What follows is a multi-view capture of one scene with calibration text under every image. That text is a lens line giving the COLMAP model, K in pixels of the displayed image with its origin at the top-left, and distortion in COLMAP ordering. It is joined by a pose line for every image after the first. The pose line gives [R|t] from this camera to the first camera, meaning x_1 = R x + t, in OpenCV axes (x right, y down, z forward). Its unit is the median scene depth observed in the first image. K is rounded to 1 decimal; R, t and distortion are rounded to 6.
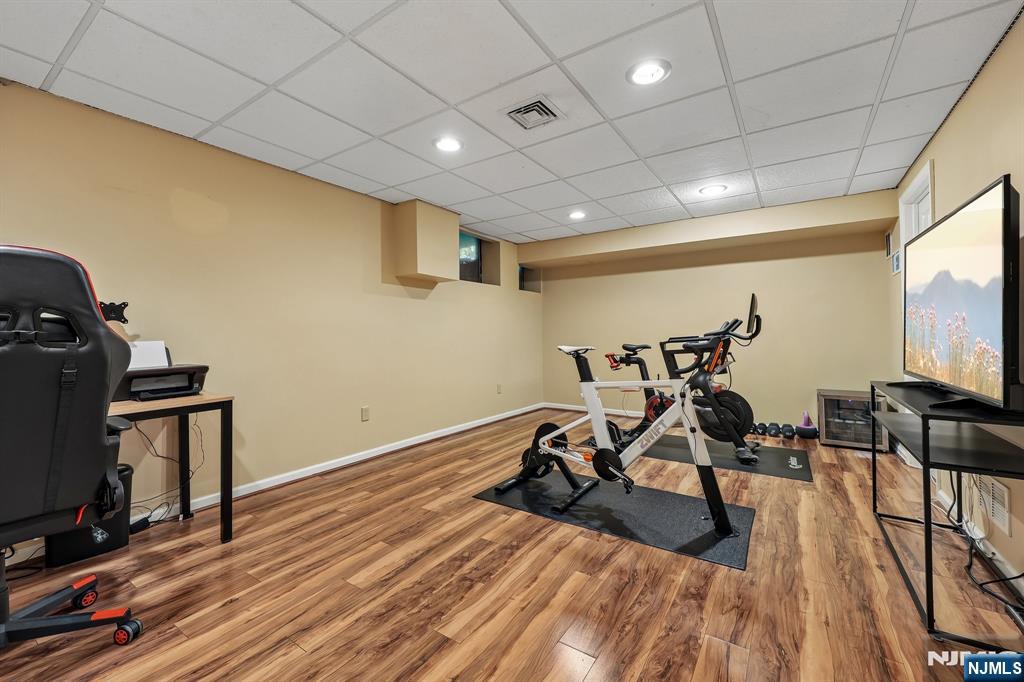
lens RADIAL K [[414.1, 0, 511.2], [0, 414.1, 330.3], [0, 0, 1]] dist [-0.001338, 0.000031]
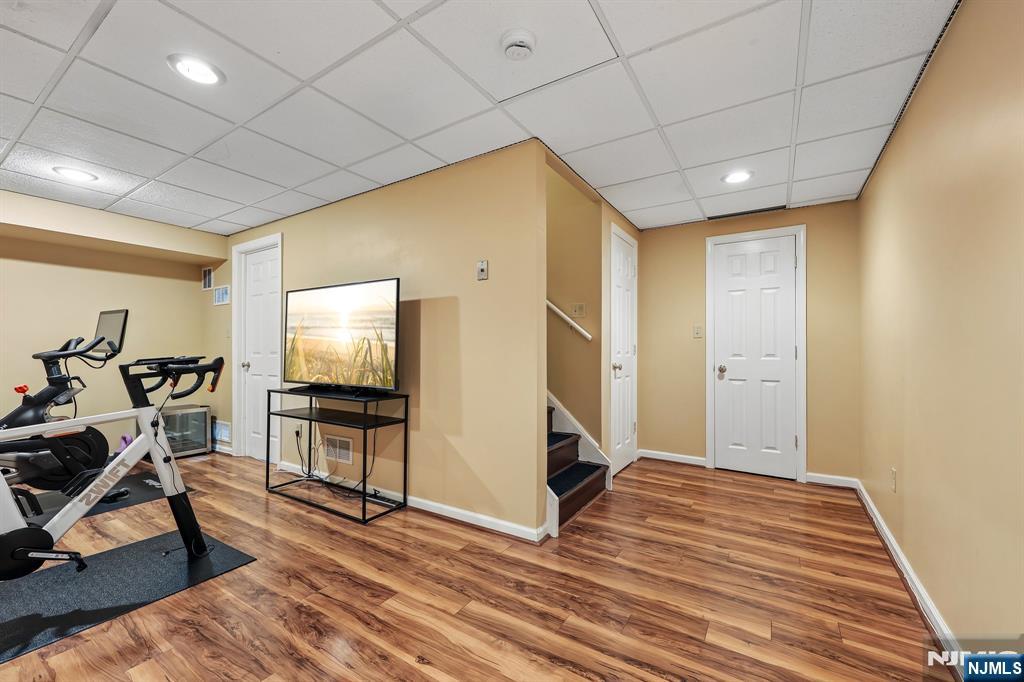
lens RADIAL K [[414.1, 0, 509.7], [0, 414.1, 350.3], [0, 0, 1]] dist [-0.001338, 0.000031]
pose [[-0.020790, 0.007149, 0.999758, -0.490384], [-0.010178, 0.999921, -0.007362, -0.002158], [-0.999732, -0.010329, -0.020715, 0.261274]]
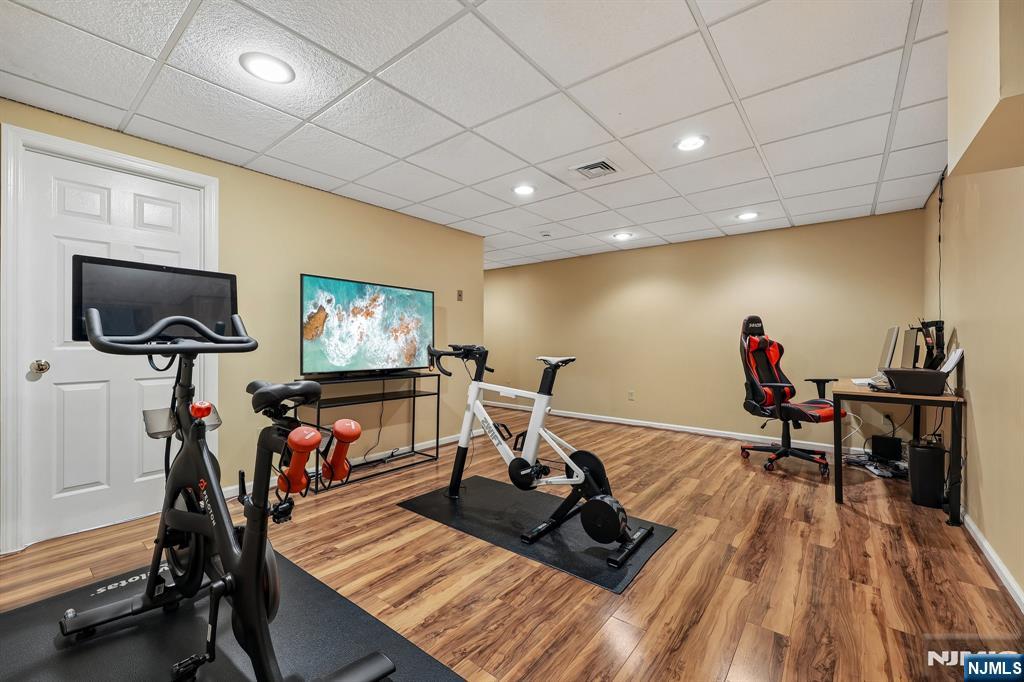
lens RADIAL K [[414.1, 0, 513.7], [0, 414.1, 342.6], [0, 0, 1]] dist [-0.001338, 0.000031]
pose [[-0.997354, 0.003688, 0.072606, 0.217074], [0.002845, 0.999927, -0.011711, 0.021087], [-0.072644, -0.011474, -0.997292, 2.247057]]
